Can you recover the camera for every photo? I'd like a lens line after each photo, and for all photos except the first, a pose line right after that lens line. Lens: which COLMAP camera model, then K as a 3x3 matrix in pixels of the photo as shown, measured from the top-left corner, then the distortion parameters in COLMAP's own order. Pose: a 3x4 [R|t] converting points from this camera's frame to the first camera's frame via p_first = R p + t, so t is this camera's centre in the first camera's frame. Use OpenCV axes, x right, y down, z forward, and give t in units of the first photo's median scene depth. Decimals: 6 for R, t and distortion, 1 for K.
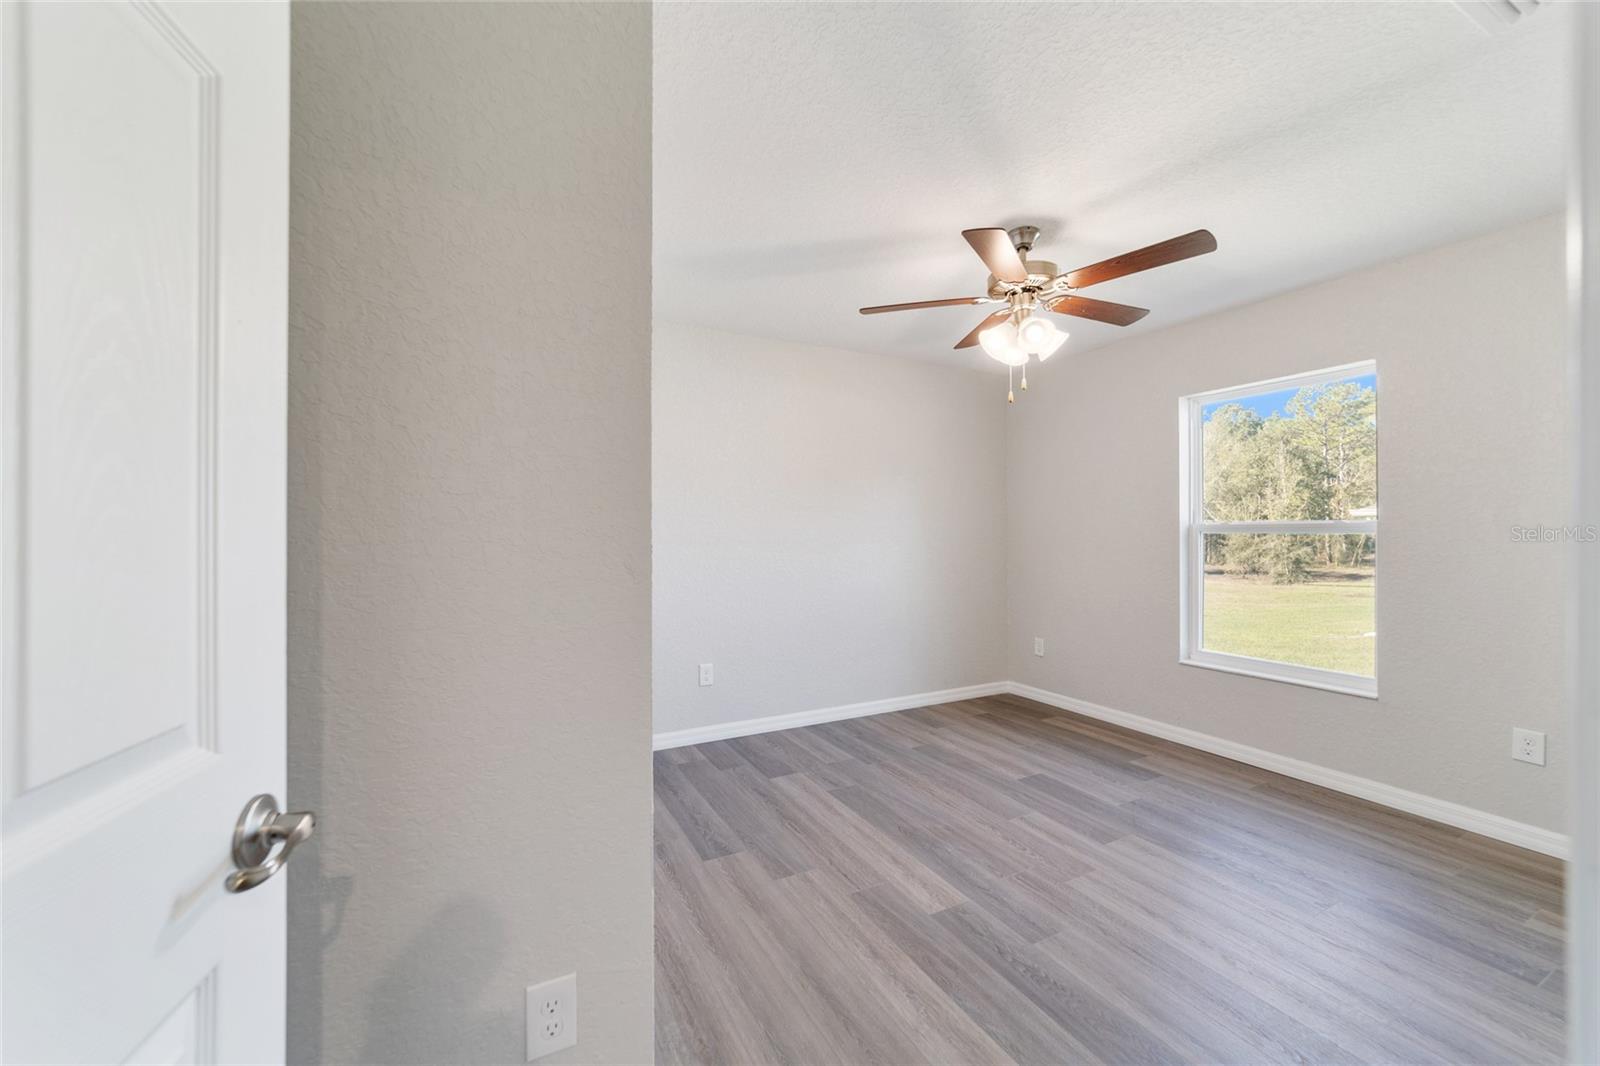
lens RADIAL K [[611.0, 0, 795.3], [0, 611.0, 528.8], [0, 0, 1]] dist [-0.019205, 0.008801]
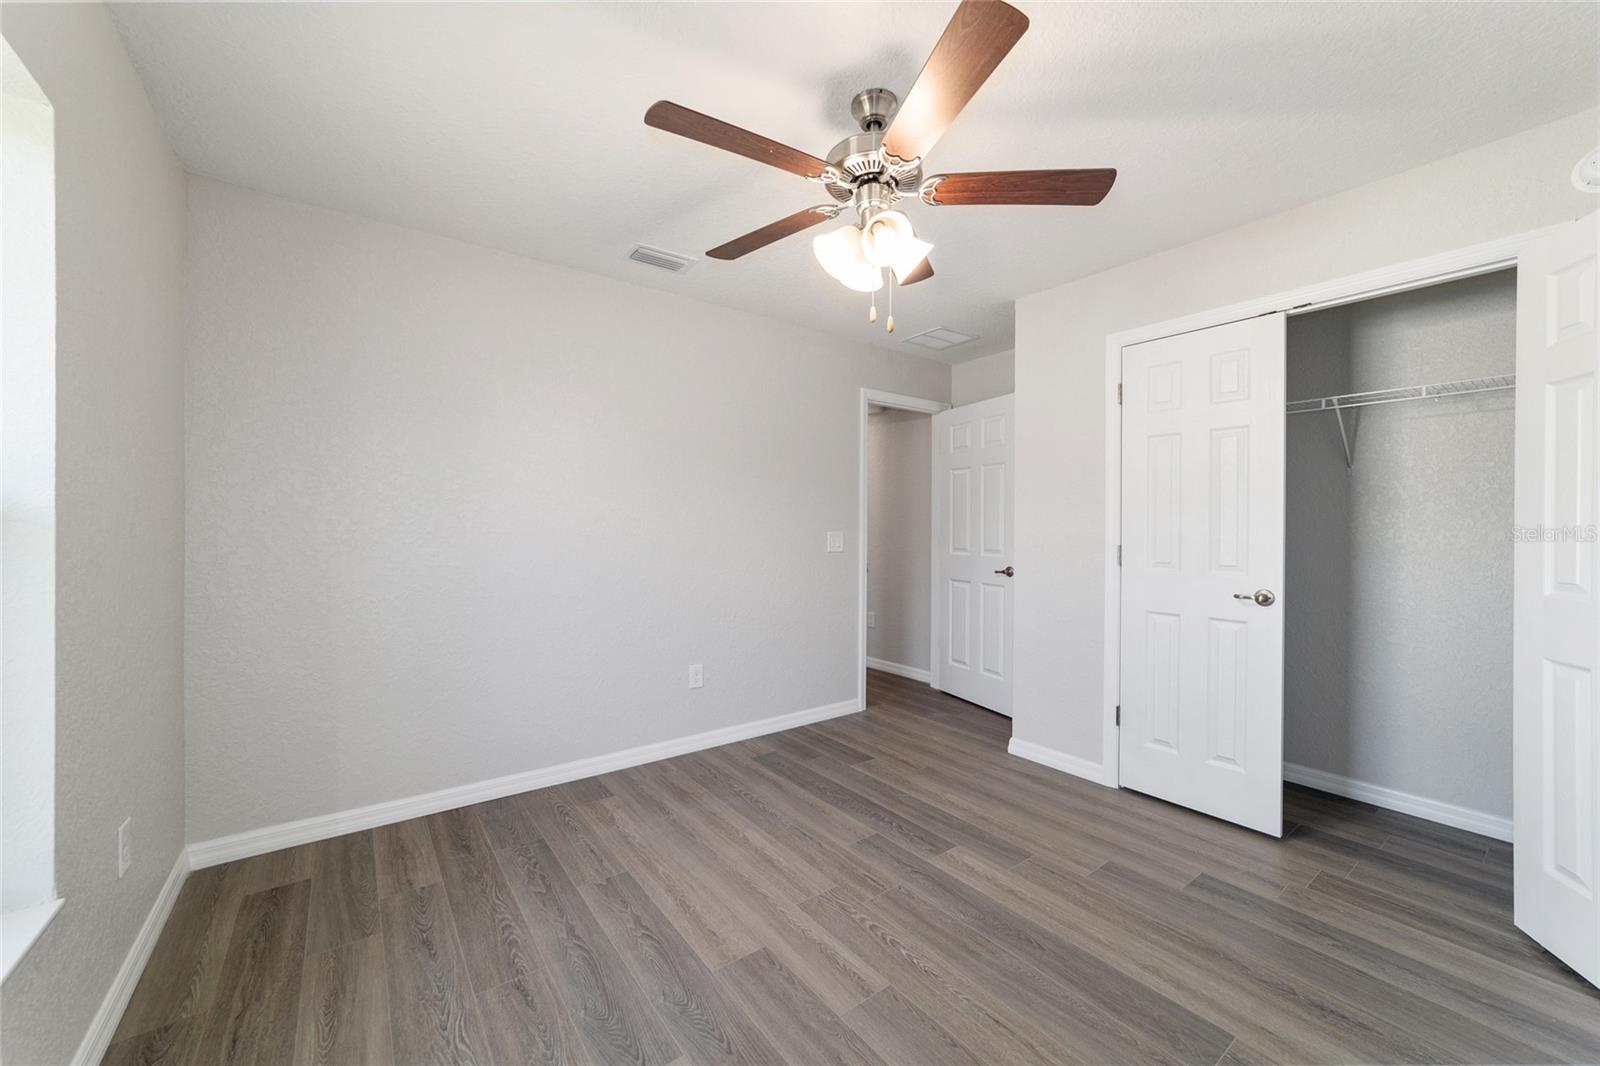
lens RADIAL K [[611.0, 0, 795.3], [0, 611.0, 528.8], [0, 0, 1]] dist [-0.019205, 0.008801]
pose [[-0.987357, -0.000794, -0.158512, 0.567073], [-0.000411, 0.999997, -0.002448, 0.014463], [0.158513, -0.002352, -0.987354, 1.664219]]
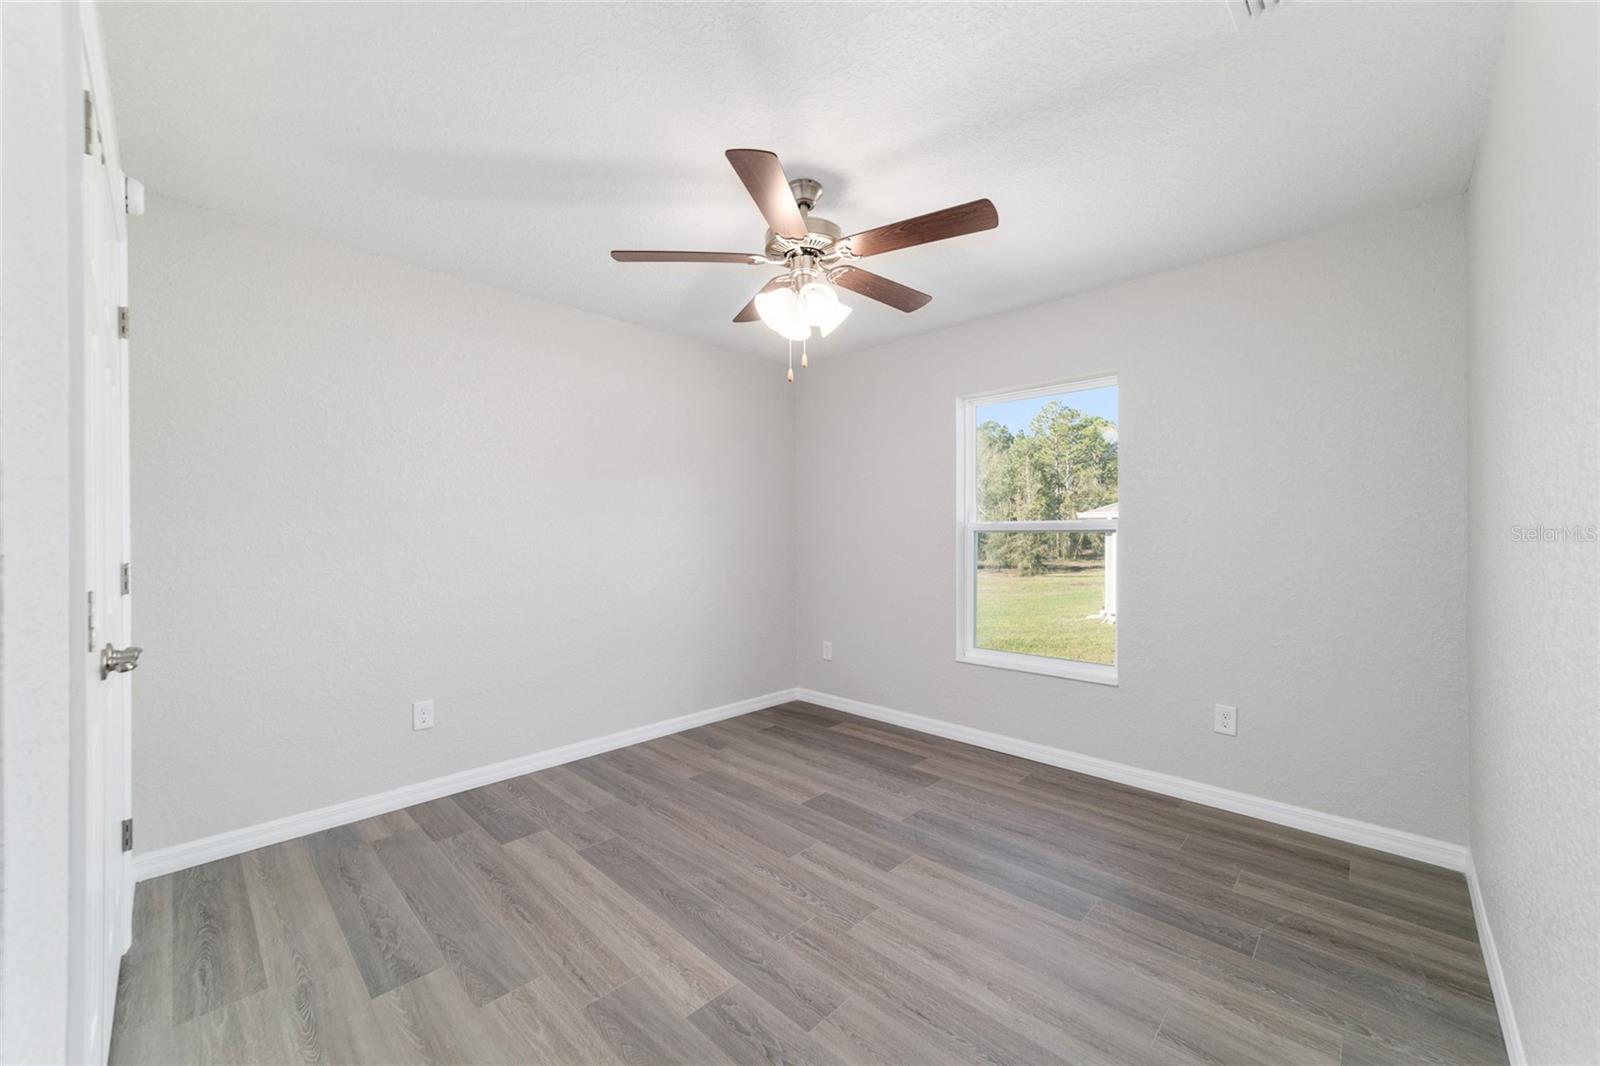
lens RADIAL K [[611.0, 0, 795.3], [0, 611.0, 528.8], [0, 0, 1]] dist [-0.019205, 0.008801]
pose [[0.950620, 0.001975, 0.310350, 0.087408], [-0.002007, 0.999998, -0.000216, 0.002243], [-0.310350, -0.000417, 0.950622, 0.164804]]
